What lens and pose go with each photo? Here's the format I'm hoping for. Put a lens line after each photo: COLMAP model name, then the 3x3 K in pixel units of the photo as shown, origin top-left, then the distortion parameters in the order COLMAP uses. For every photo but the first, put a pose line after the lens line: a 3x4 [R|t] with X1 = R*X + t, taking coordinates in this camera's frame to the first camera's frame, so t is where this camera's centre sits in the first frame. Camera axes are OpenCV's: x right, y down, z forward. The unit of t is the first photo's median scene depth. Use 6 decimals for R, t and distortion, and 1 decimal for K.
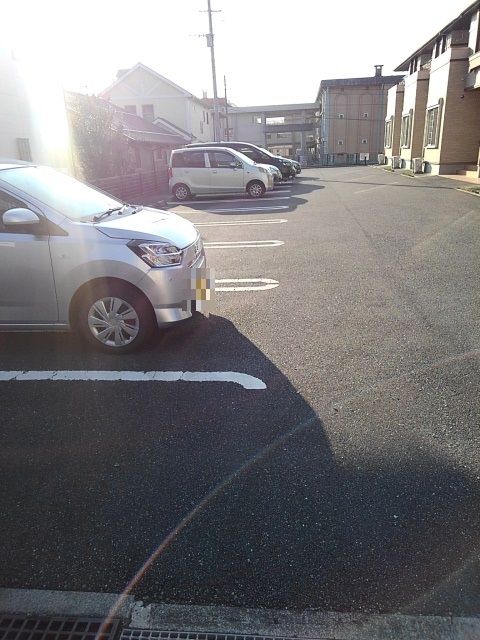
lens RADIAL K [[479.0, 0, 242.9], [0, 479.0, 324.1], [0, 0, 1]] dist [0.007349, 0.001575]
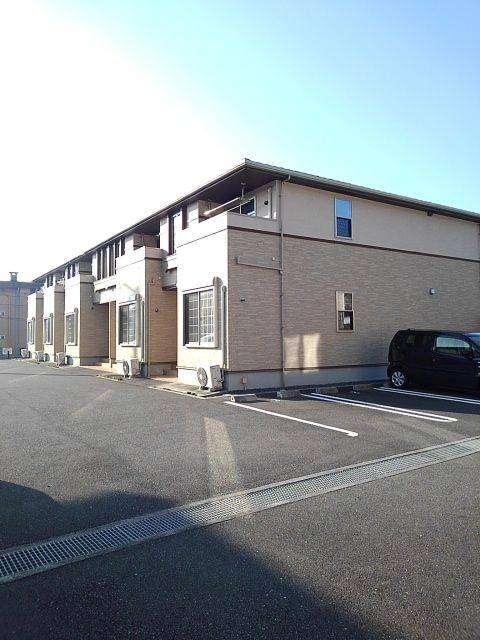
lens RADIAL K [[479.0, 0, 242.3], [0, 479.0, 320.8], [0, 0, 1]] dist [0.007349, 0.001575]
pose [[0.762742, 0.050914, 0.644696, -0.055593], [0.204219, 0.926923, -0.314815, 0.040596], [-0.613612, 0.371782, 0.696605, -0.115584]]
